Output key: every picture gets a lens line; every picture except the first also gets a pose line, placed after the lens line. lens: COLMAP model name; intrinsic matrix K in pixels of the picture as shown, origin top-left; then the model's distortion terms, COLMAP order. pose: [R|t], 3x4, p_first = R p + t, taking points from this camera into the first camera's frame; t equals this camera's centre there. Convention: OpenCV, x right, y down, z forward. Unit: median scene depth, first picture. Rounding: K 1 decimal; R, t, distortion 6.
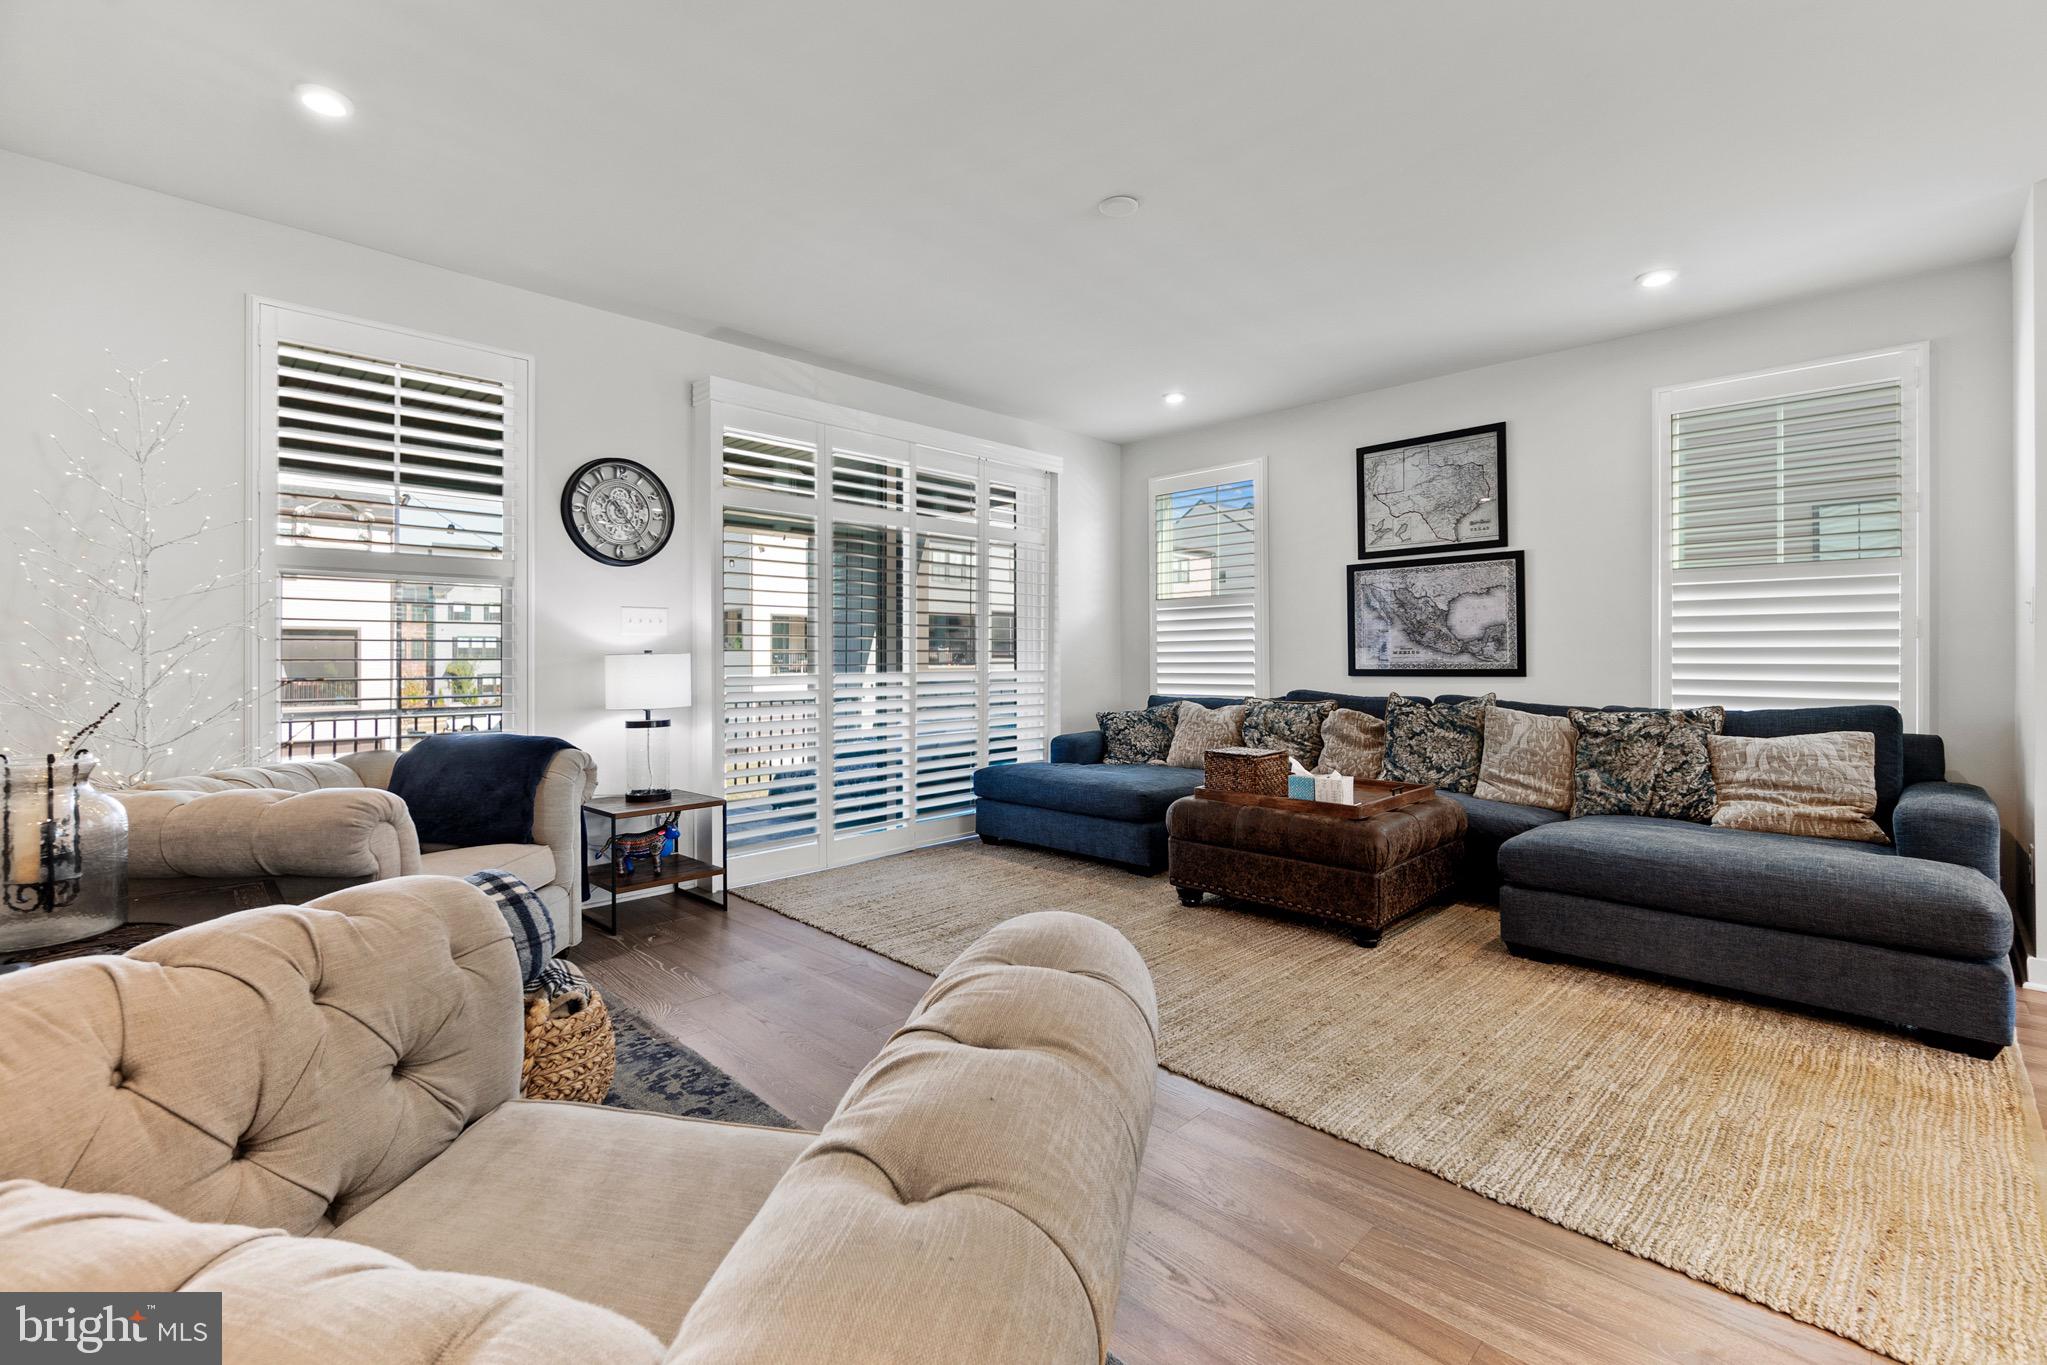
lens RADIAL K [[880.3, 0, 1018.0], [0, 880.3, 668.7], [0, 0, 1]] dist [-0.002799, 0.000006]
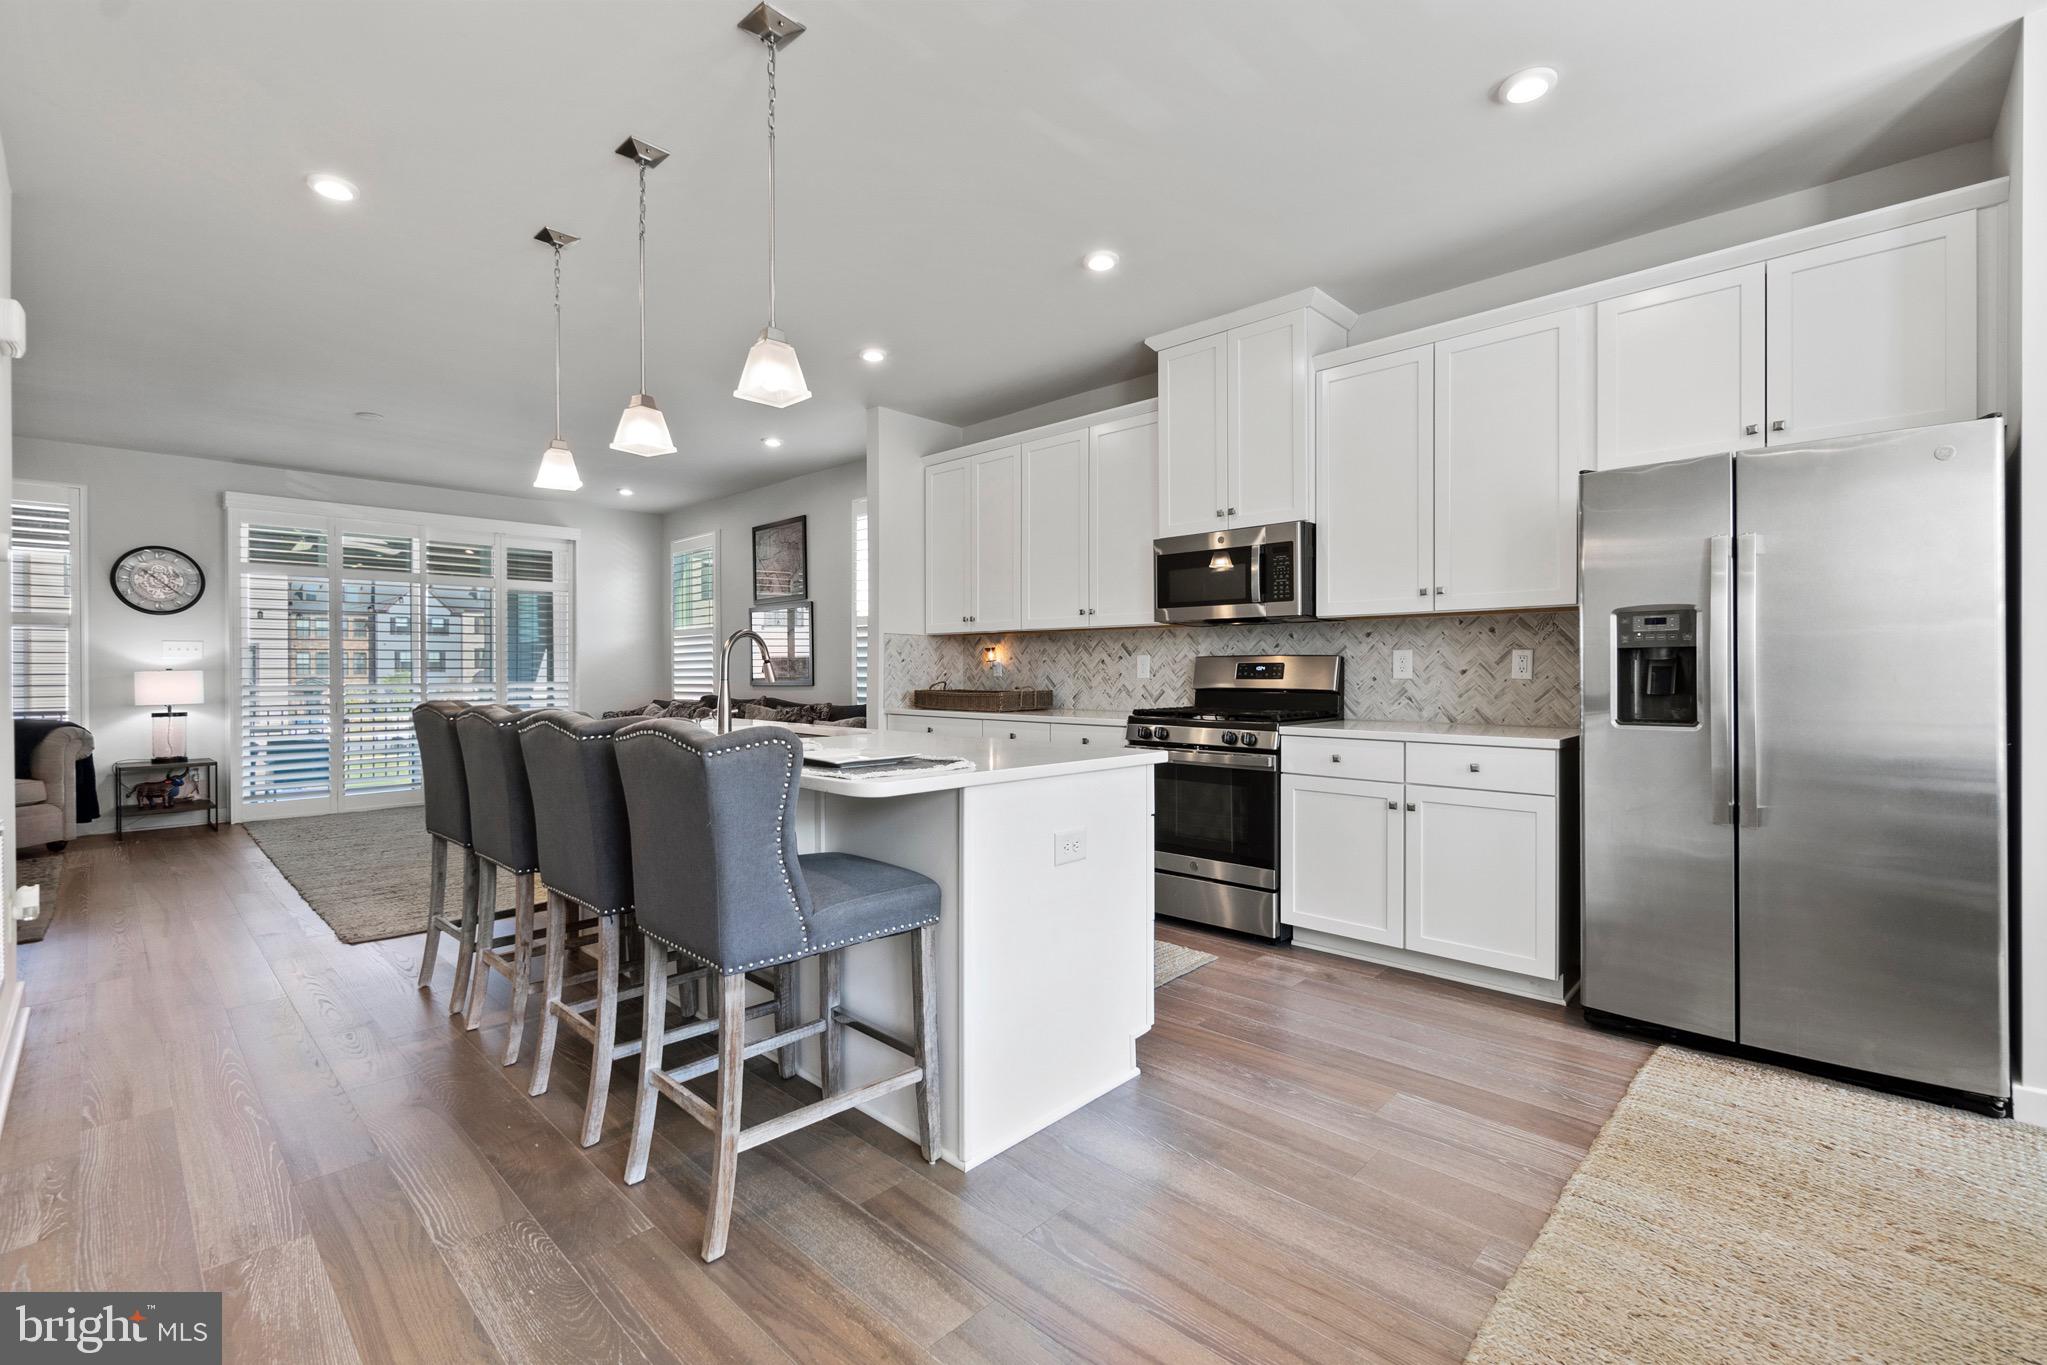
lens RADIAL K [[878.3, 0, 1023.5], [0, 878.3, 682.5], [0, 0, 1]] dist [-0.004154, -0.000016]
pose [[0.999849, -0.000070, 0.017362, 1.024997], [0.000033, 0.999998, 0.002154, 0.001280], [-0.017362, -0.002153, 0.999847, -0.570018]]
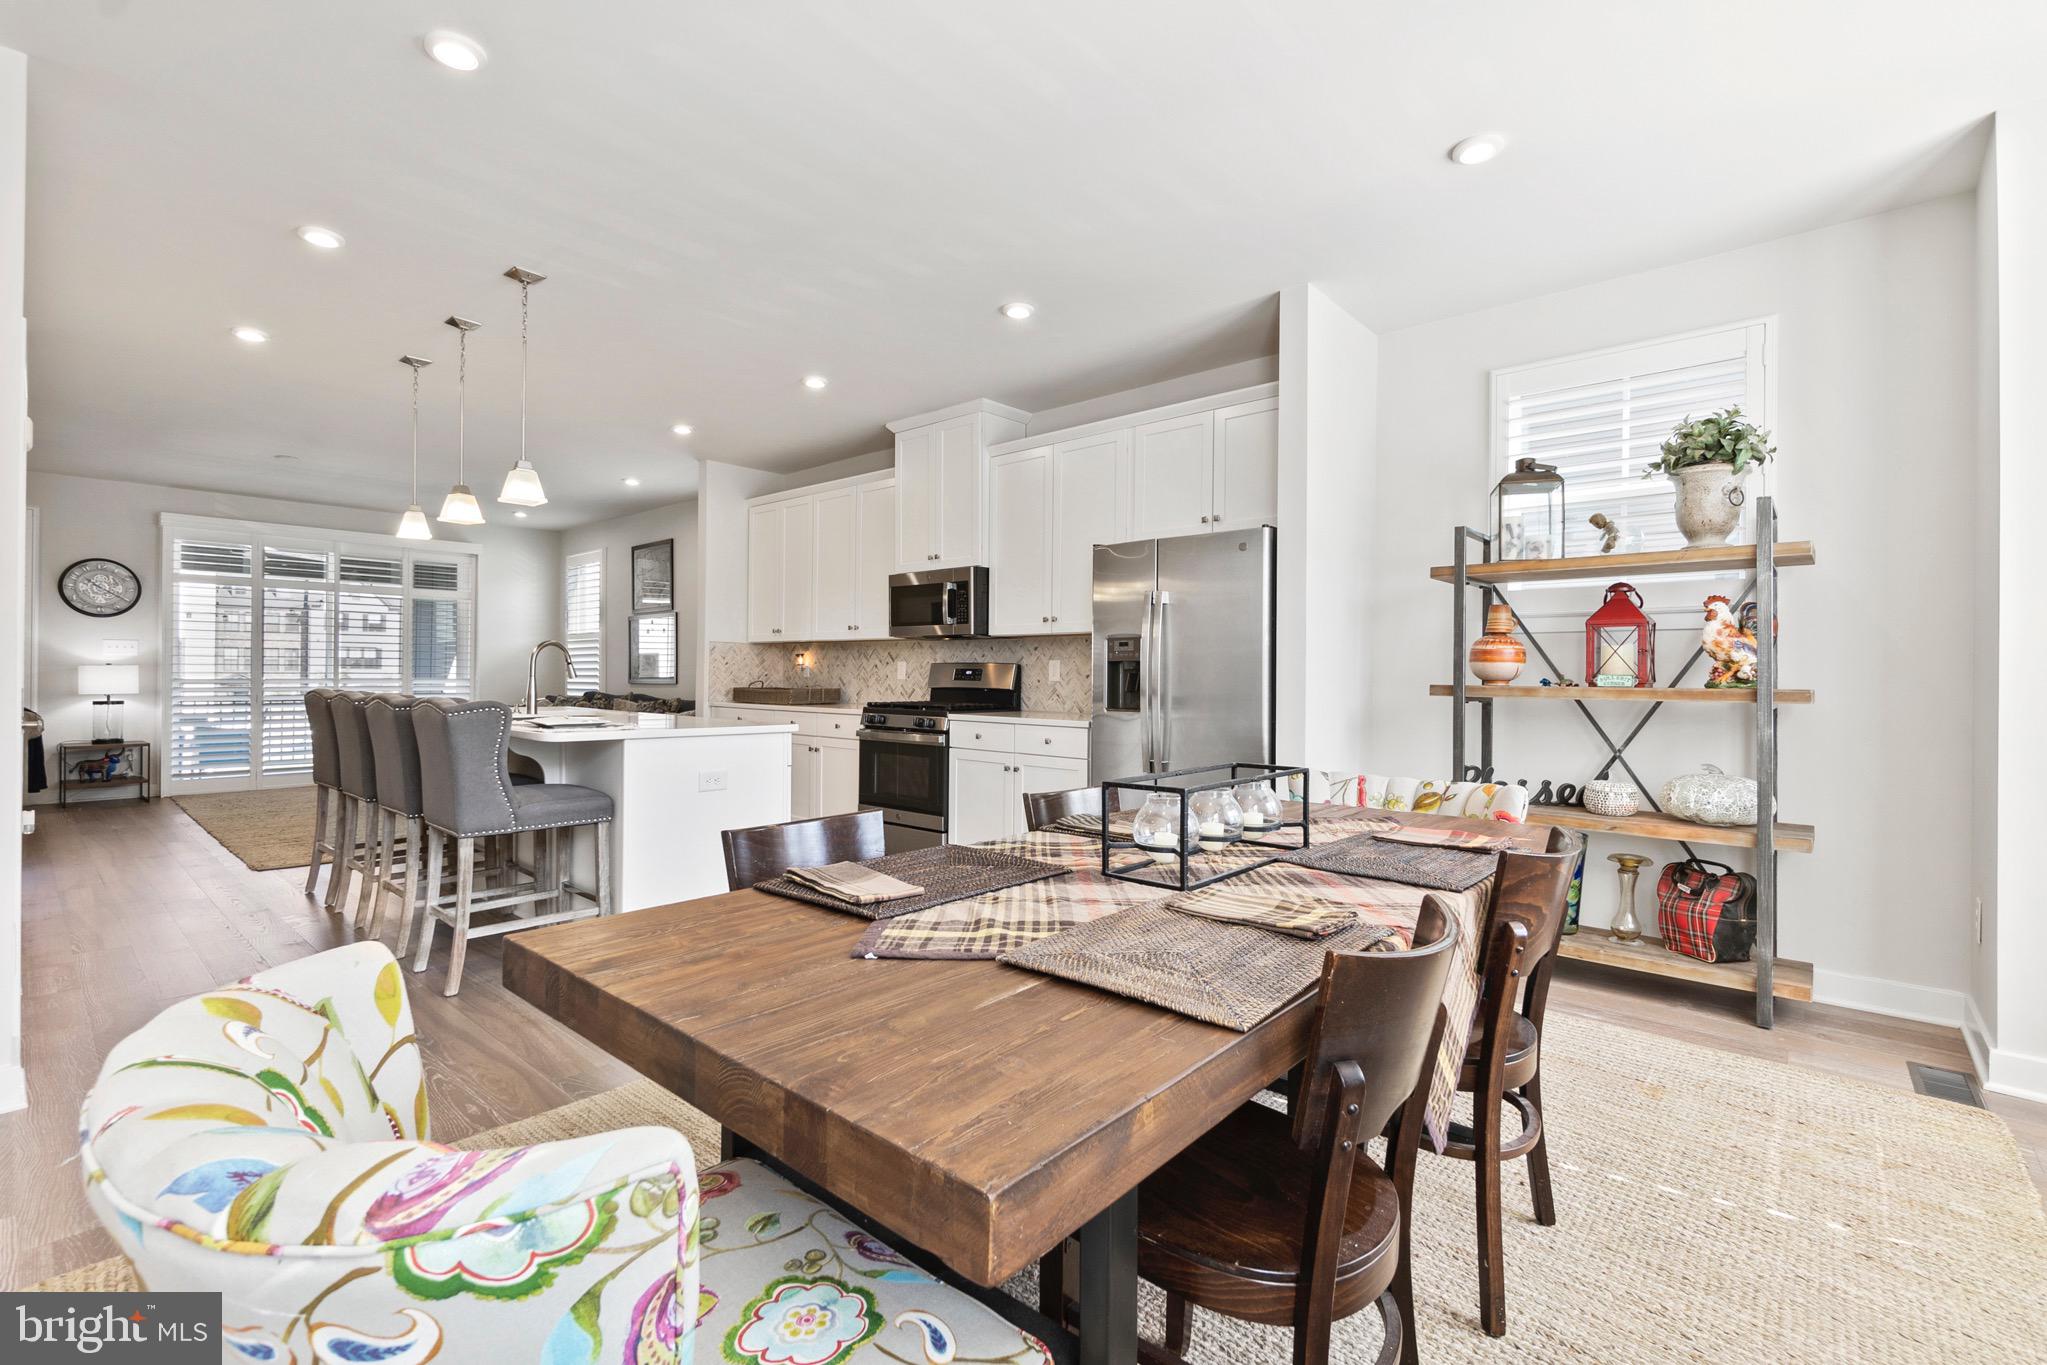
lens RADIAL K [[881.6, 0, 1017.3], [0, 881.6, 679.5], [0, 0, 1]] dist [-0.003620, -0.000928]
pose [[0.998189, 0.010449, 0.059235, 1.301184], [-0.010130, 0.999933, -0.005679, 0.004596], [-0.059291, 0.005068, 0.998228, -0.908376]]
